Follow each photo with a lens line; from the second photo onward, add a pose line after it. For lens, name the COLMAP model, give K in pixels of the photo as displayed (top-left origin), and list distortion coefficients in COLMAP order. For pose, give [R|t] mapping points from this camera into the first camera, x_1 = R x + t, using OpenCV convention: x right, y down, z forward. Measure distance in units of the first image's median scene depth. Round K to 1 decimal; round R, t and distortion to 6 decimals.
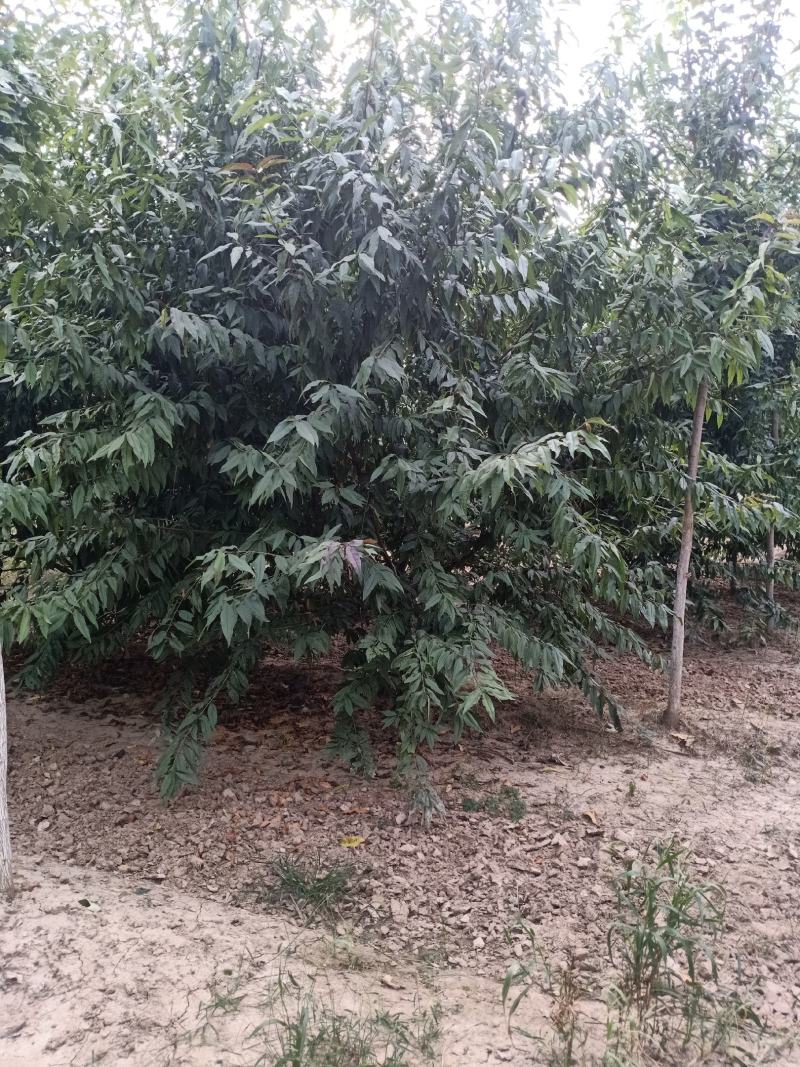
lens RADIAL K [[912.5, 0, 400.0], [0, 912.5, 533.5], [0, 0, 1]] dist [0.084402, -0.130677]
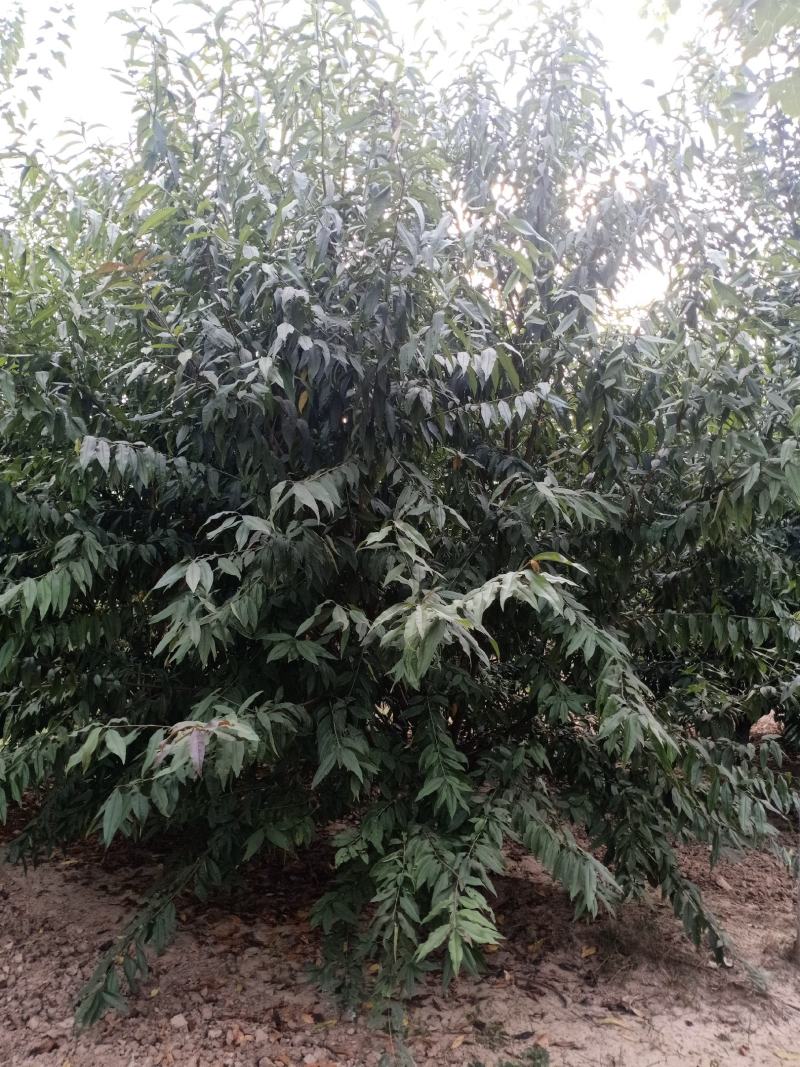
lens RADIAL K [[892.5, 0, 400.0], [0, 892.5, 533.5], [0, 0, 1]] dist [-0.006135, 0.000542]
pose [[0.968873, -0.024762, -0.246318, 0.201184], [-0.011303, 0.989523, -0.143936, -0.030296], [0.247301, 0.142239, 0.958441, 0.232896]]
